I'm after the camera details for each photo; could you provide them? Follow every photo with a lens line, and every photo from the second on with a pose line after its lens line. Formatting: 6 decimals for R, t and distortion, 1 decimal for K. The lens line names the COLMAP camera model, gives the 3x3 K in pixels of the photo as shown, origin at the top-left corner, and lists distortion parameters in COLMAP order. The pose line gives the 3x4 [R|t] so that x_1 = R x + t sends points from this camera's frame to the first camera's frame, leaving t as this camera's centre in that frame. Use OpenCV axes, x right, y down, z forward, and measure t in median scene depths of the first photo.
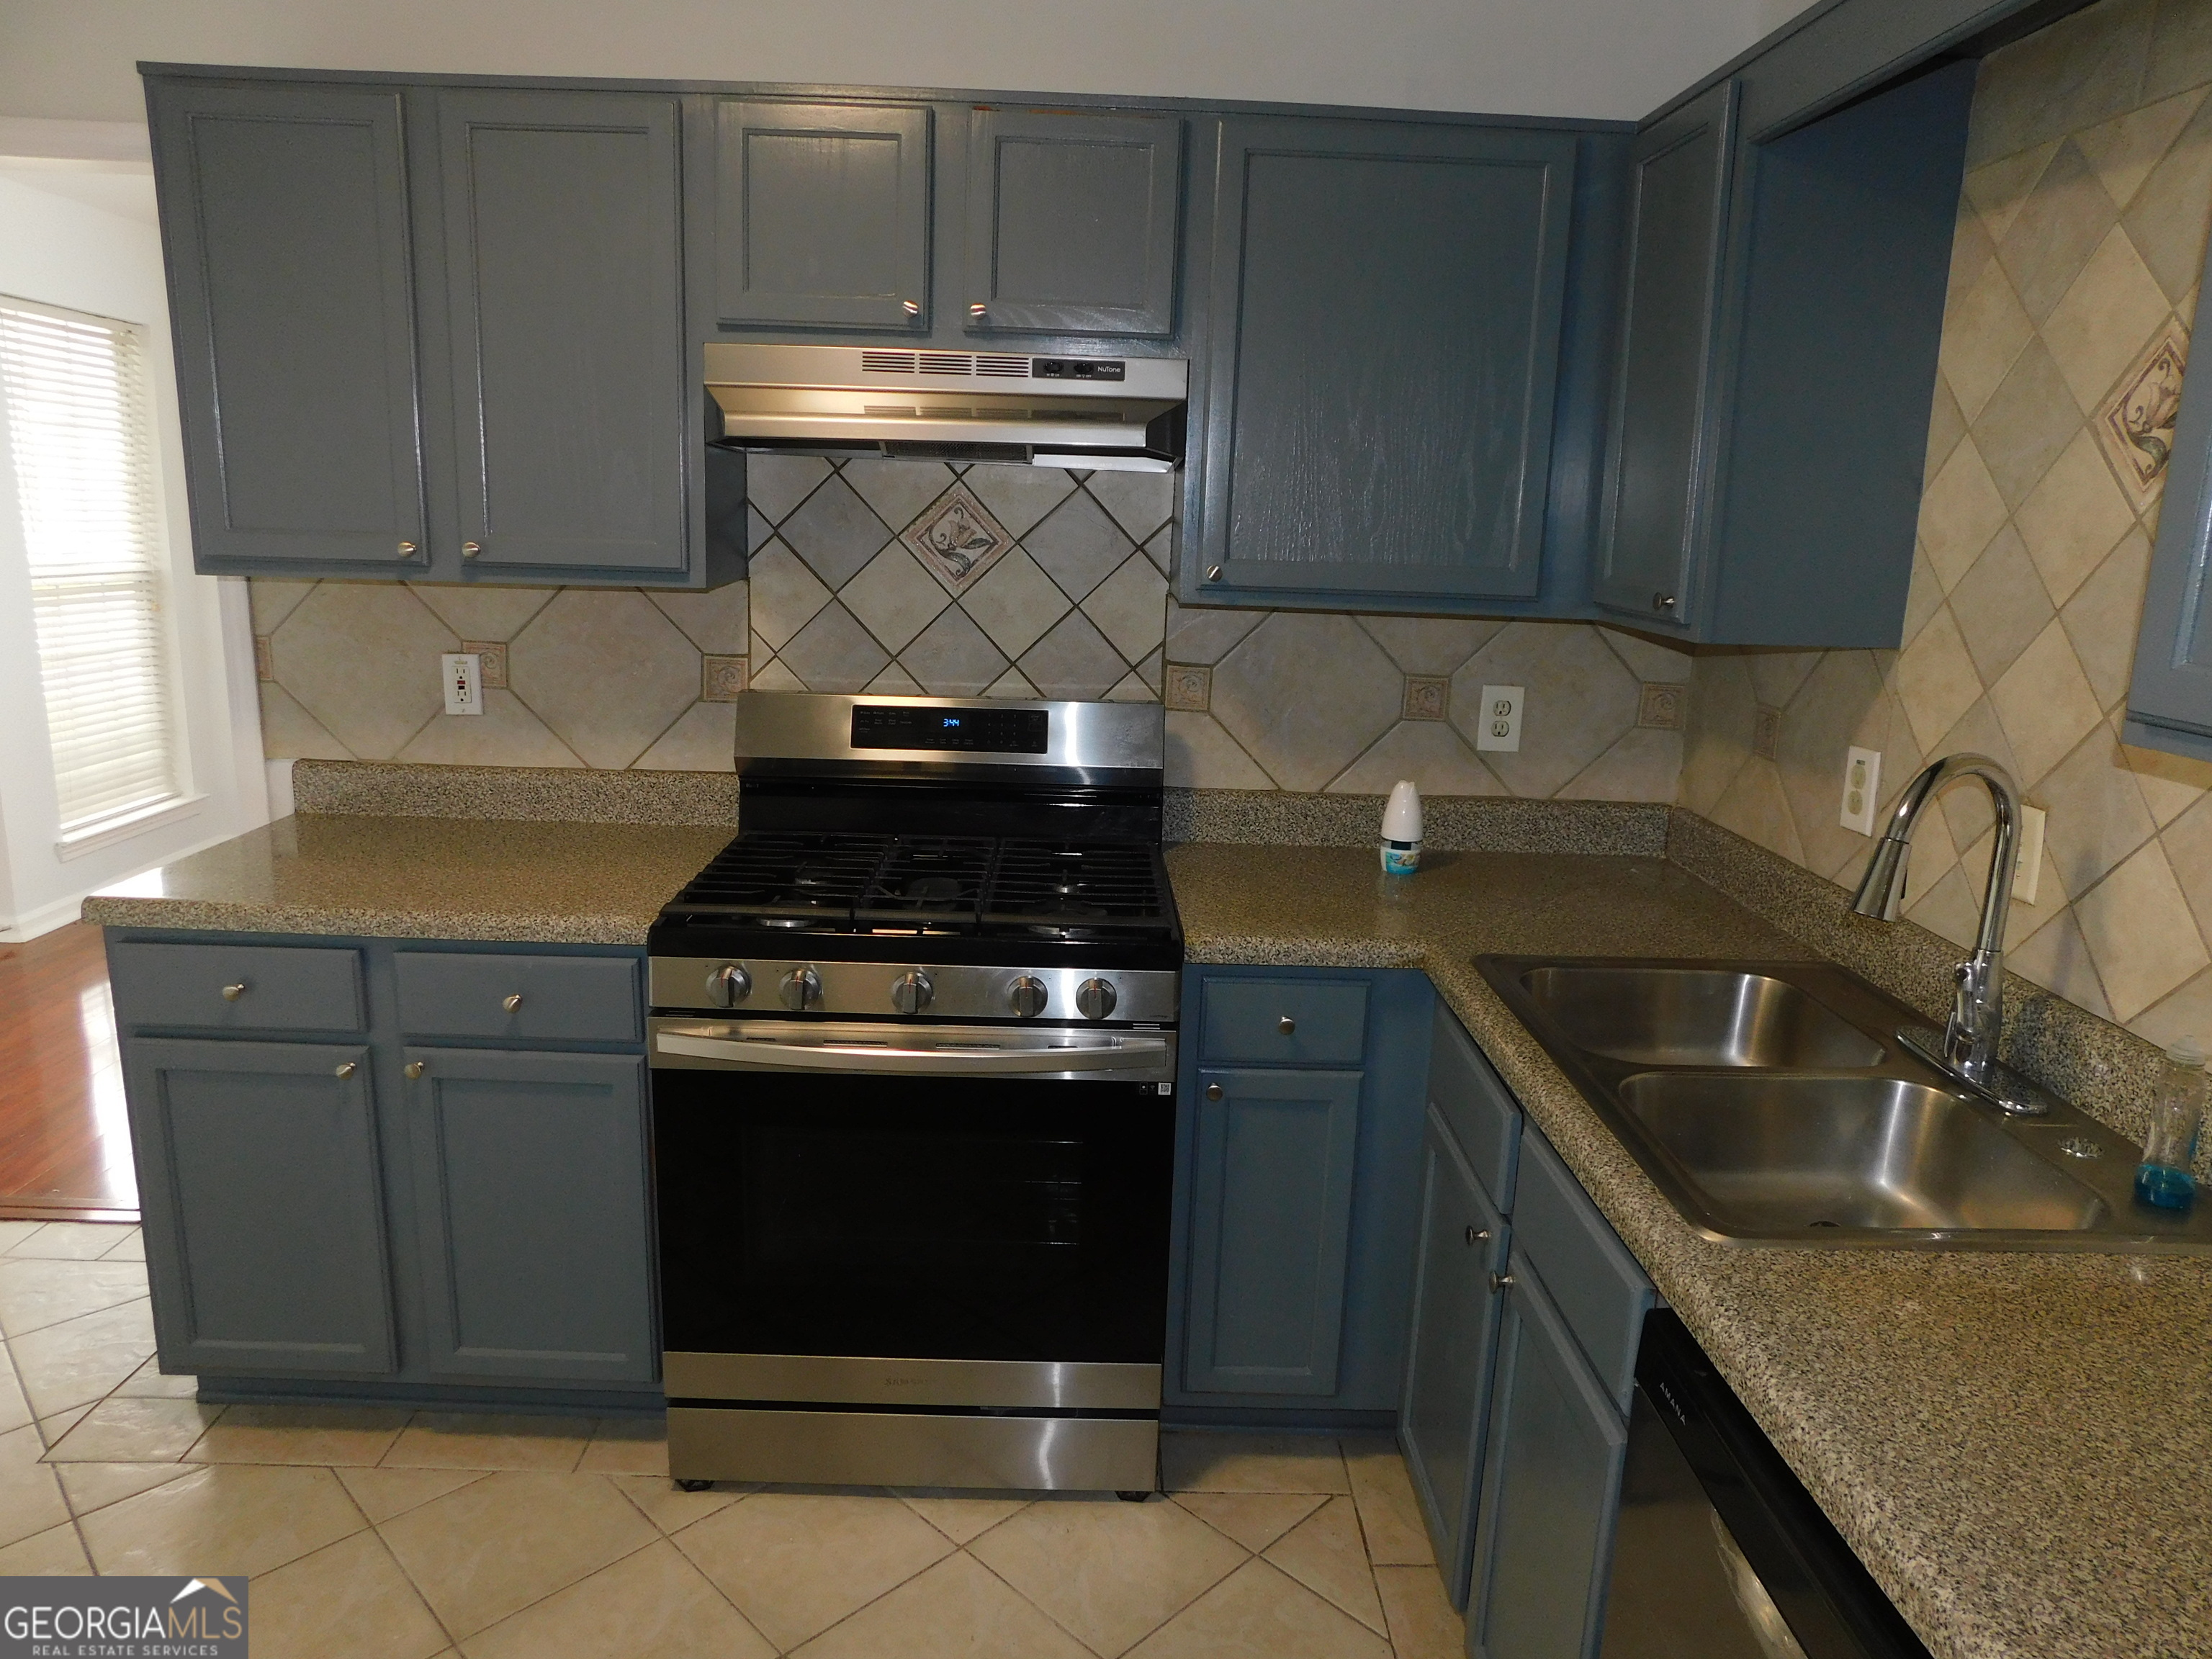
lens RADIAL K [[1438.2, 0, 1107.4], [0, 1438.2, 820.7], [0, 0, 1]] dist [-0.028664, 0.005331]
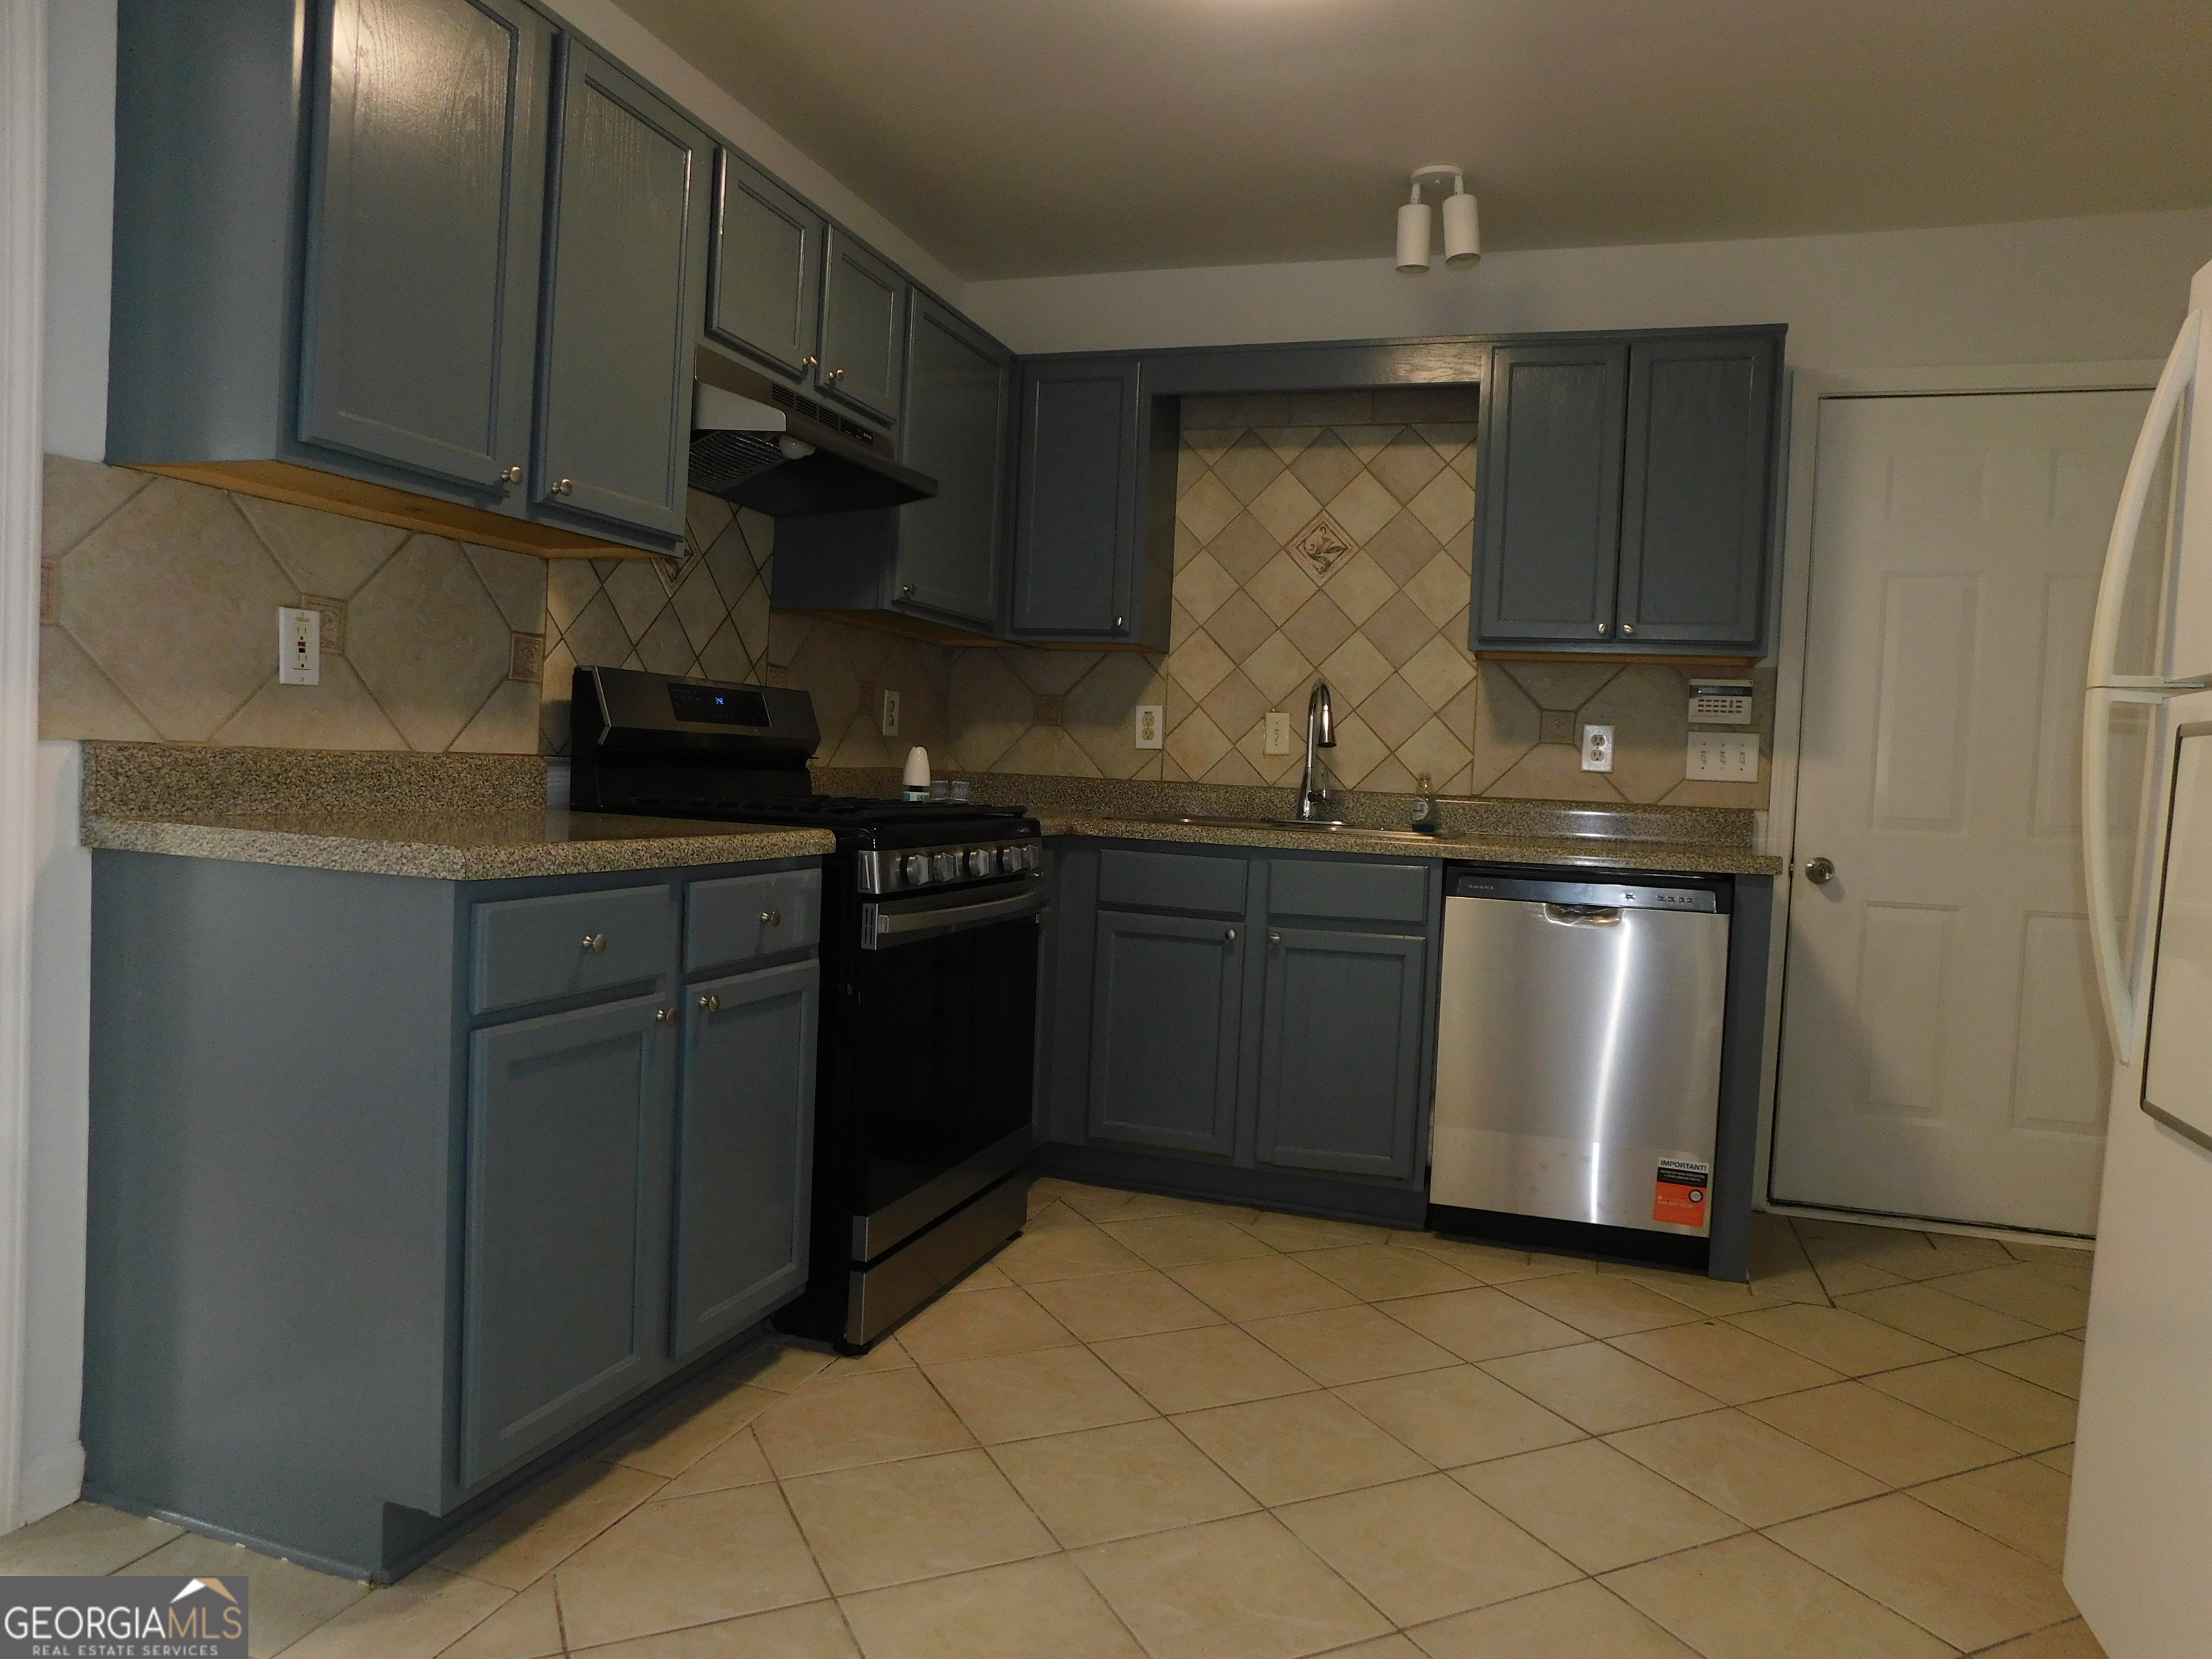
lens RADIAL K [[1438.2, 0, 1114.6], [0, 1438.2, 829.5], [0, 0, 1]] dist [-0.028664, 0.005331]
pose [[0.335499, -0.059079, 0.940186, -1.064695], [0.170340, 0.985385, 0.001135, 0.084363], [-0.926512, 0.159771, 0.340659, 0.316448]]
